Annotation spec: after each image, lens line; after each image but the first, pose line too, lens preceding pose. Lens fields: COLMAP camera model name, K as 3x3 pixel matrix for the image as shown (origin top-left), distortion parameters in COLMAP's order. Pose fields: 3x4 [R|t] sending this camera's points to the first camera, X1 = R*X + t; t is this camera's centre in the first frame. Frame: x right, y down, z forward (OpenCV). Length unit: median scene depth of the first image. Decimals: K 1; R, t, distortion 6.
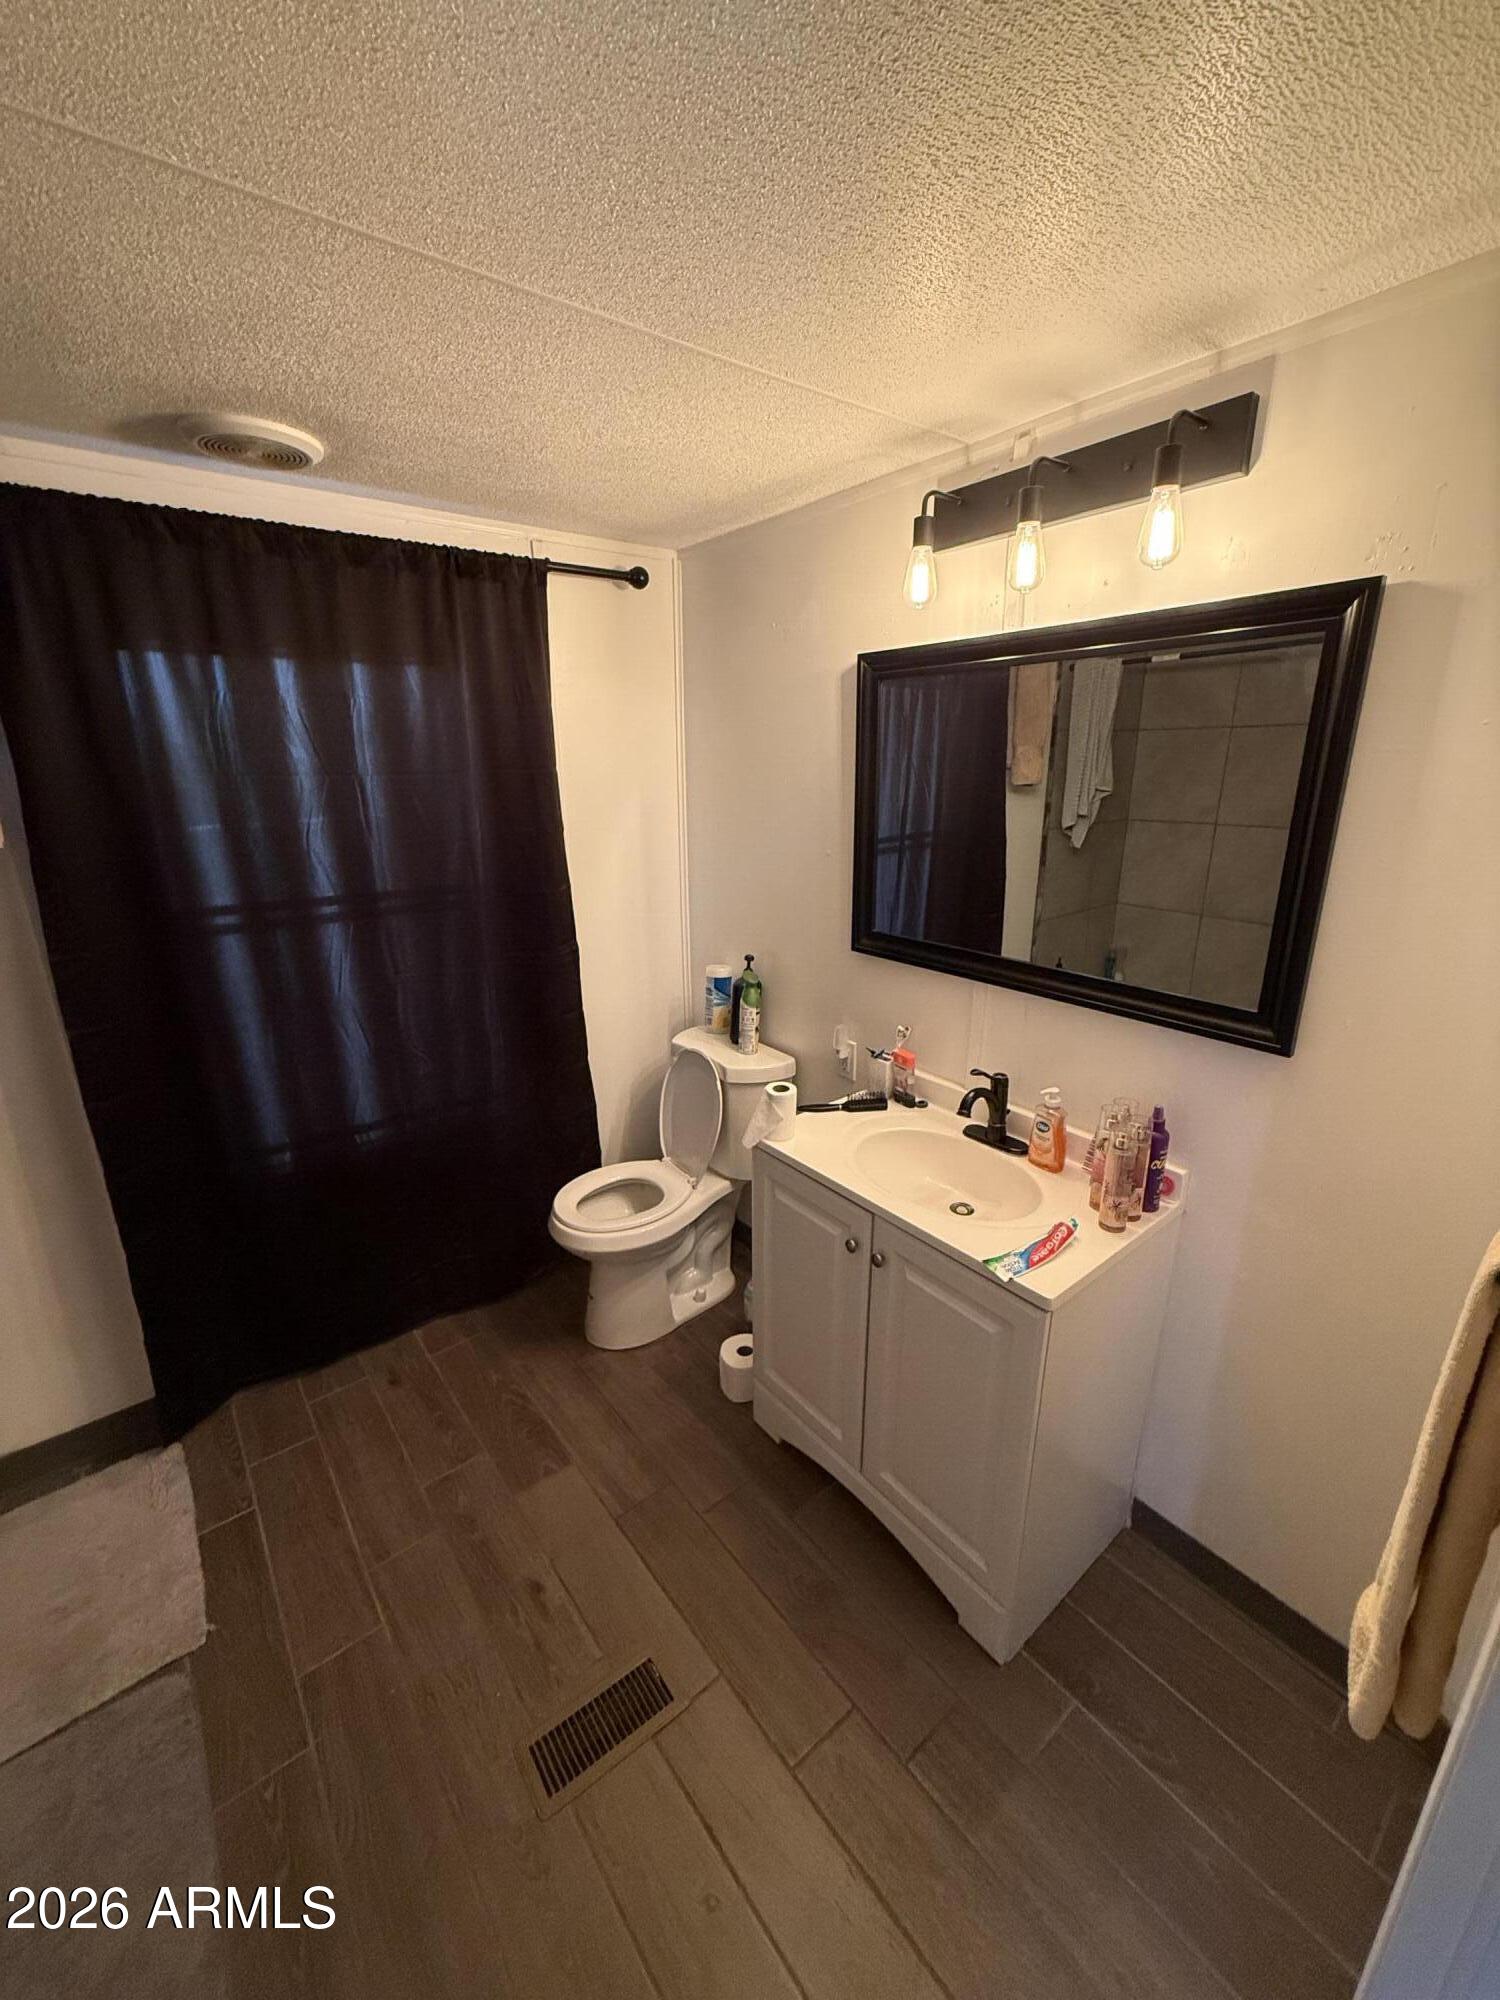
lens RADIAL K [[804.2, 0, 750.0], [0, 804.2, 1000.0], [0, 0, 1]] dist [0.007156, 0.000304]
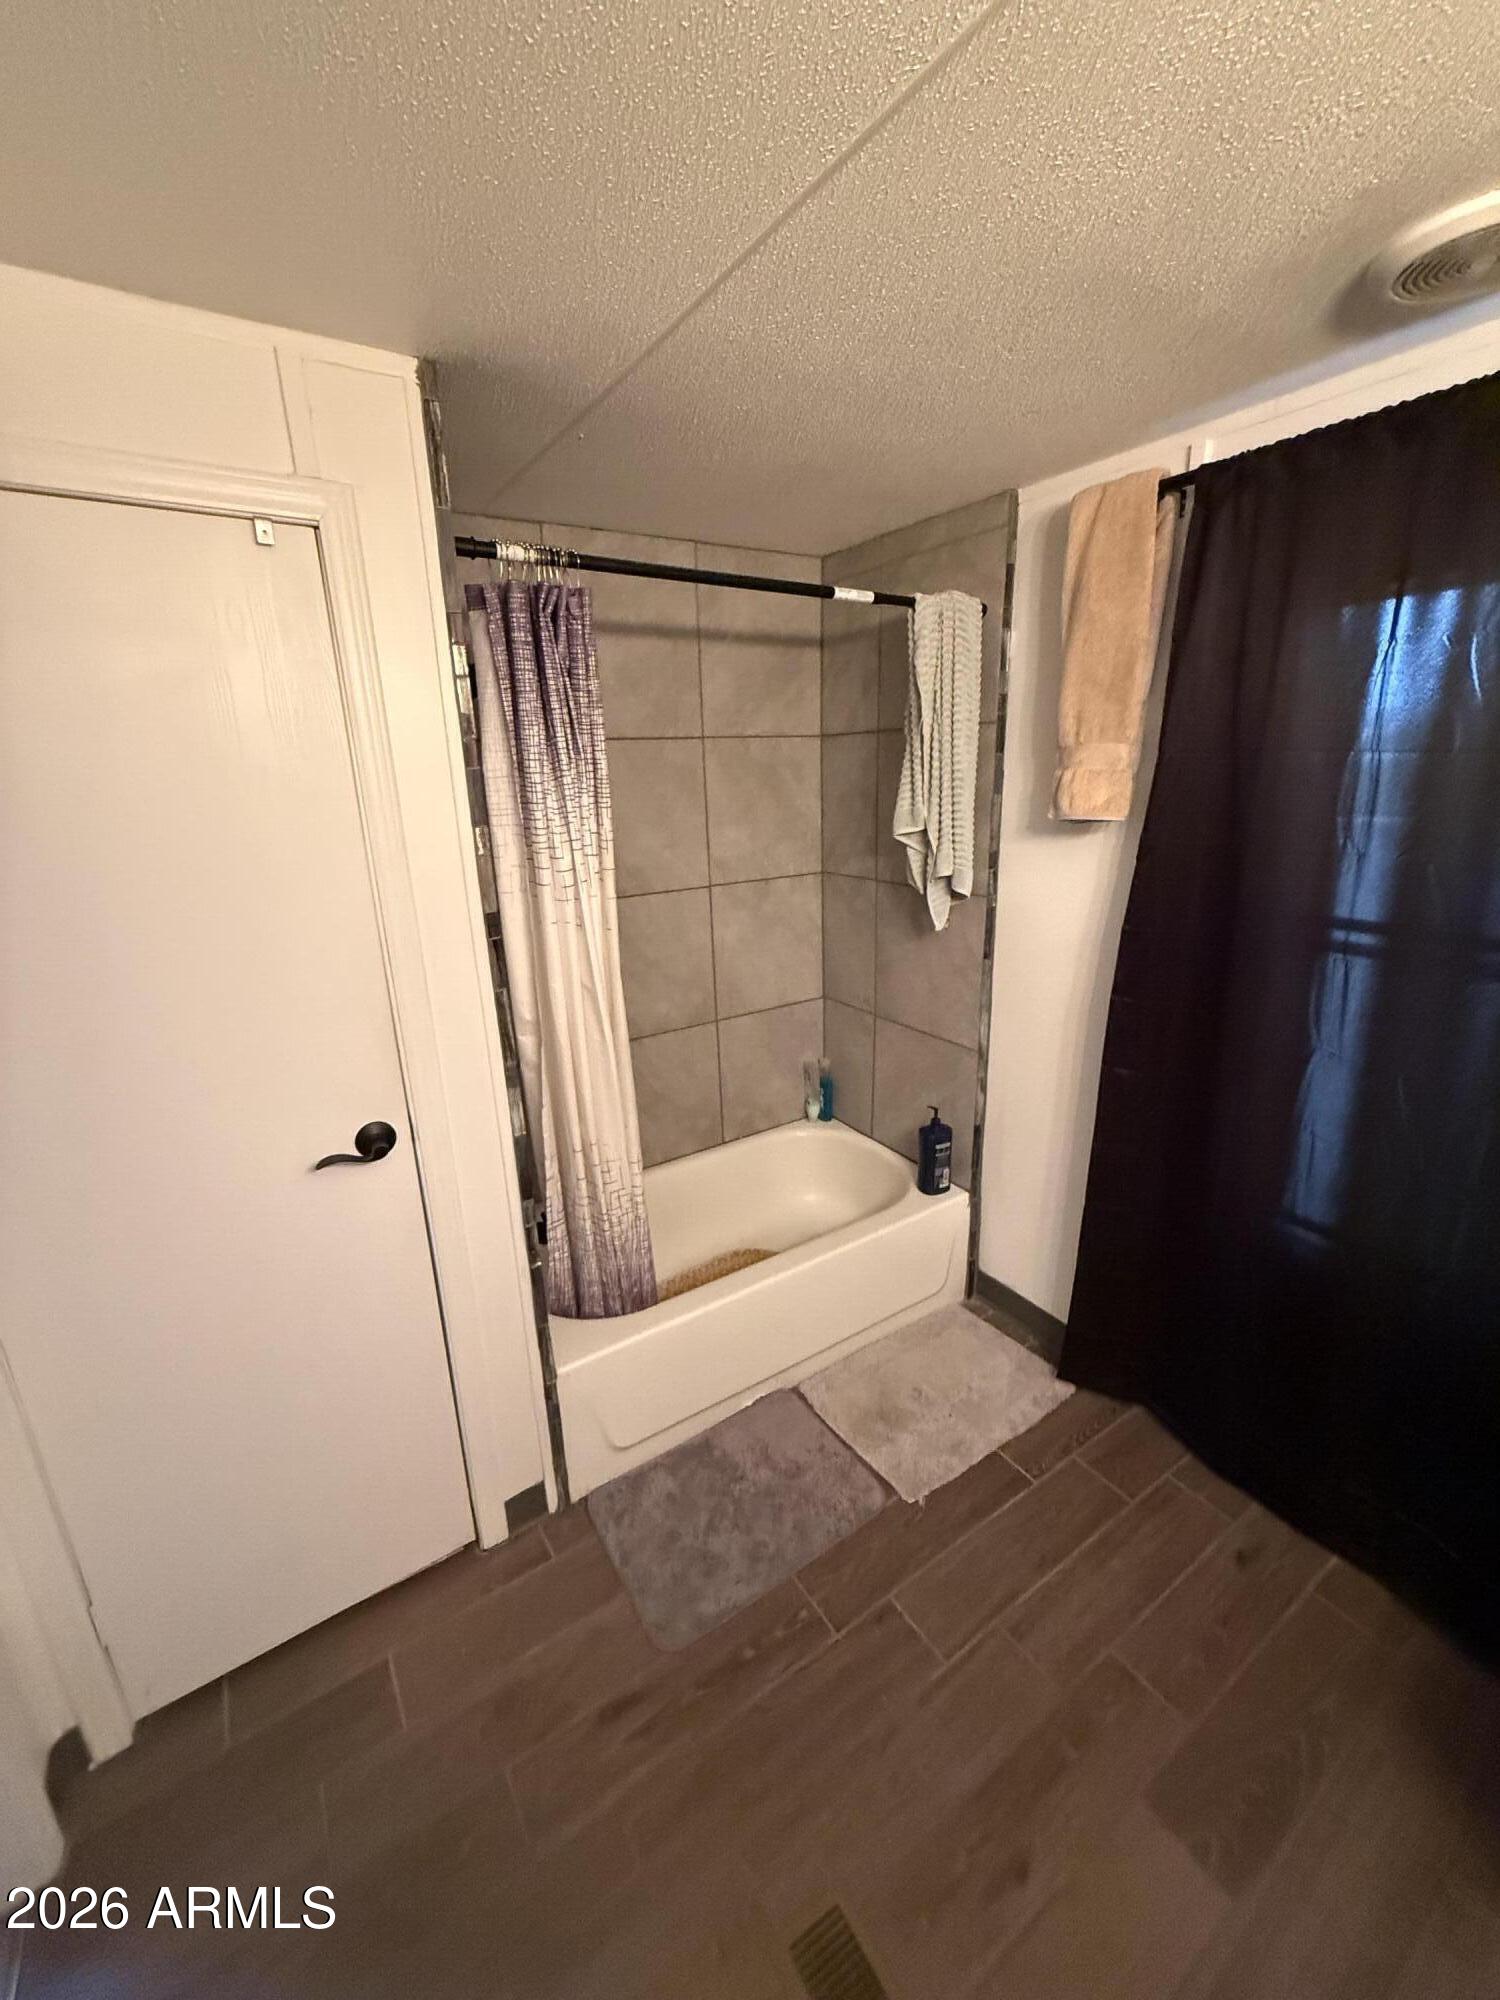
lens RADIAL K [[804.2, 0, 750.0], [0, 804.2, 1000.0], [0, 0, 1]] dist [0.007156, 0.000304]
pose [[-0.087487, 0.300815, -0.949661, 0.214782], [-0.264969, 0.911947, 0.313279, -0.159554], [0.960280, 0.279039, -0.000077, 0.522143]]
